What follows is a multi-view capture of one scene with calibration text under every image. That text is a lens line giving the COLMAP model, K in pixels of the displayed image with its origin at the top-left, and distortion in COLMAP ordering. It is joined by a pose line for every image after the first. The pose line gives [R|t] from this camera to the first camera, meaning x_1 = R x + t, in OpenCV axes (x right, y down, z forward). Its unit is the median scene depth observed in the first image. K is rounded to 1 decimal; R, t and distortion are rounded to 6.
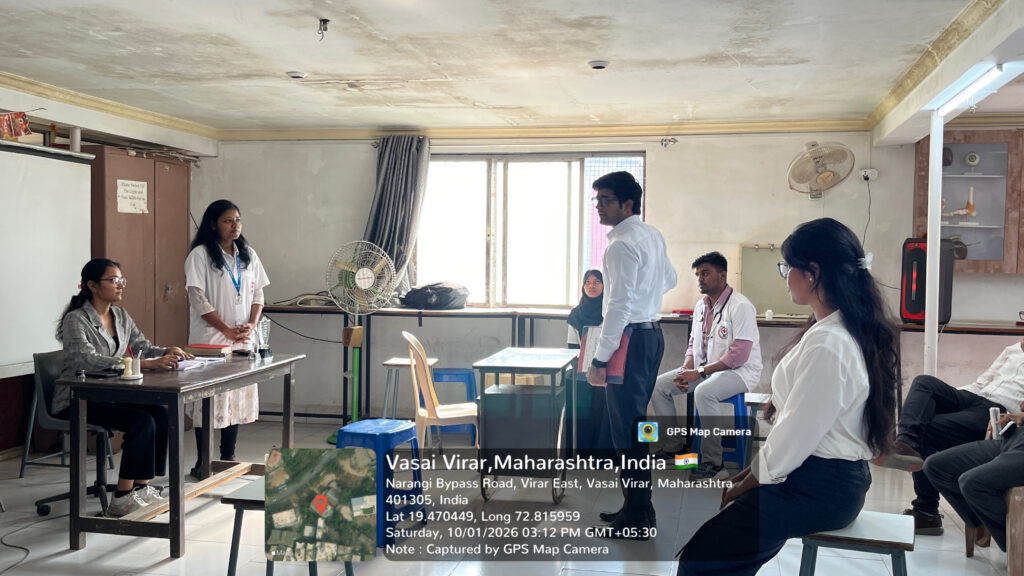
lens RADIAL K [[977.0, 0, 515.1], [0, 977.0, 280.2], [0, 0, 1]] dist [0.020996, 0.000000]
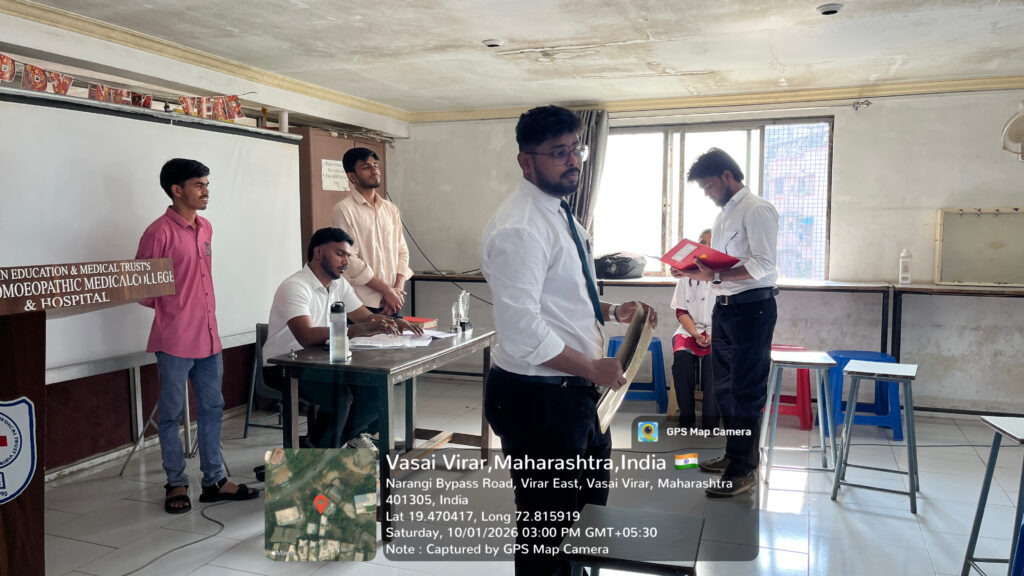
lens RADIAL K [[791.7, 0, 510.3], [0, 791.7, 296.3], [0, 0, 1]] dist [0.033891, -0.045869]
pose [[0.987884, -0.000757, -0.155190, -0.069907], [0.010638, 0.997966, 0.062851, -0.005961], [0.154827, -0.063741, 0.985883, 0.172084]]
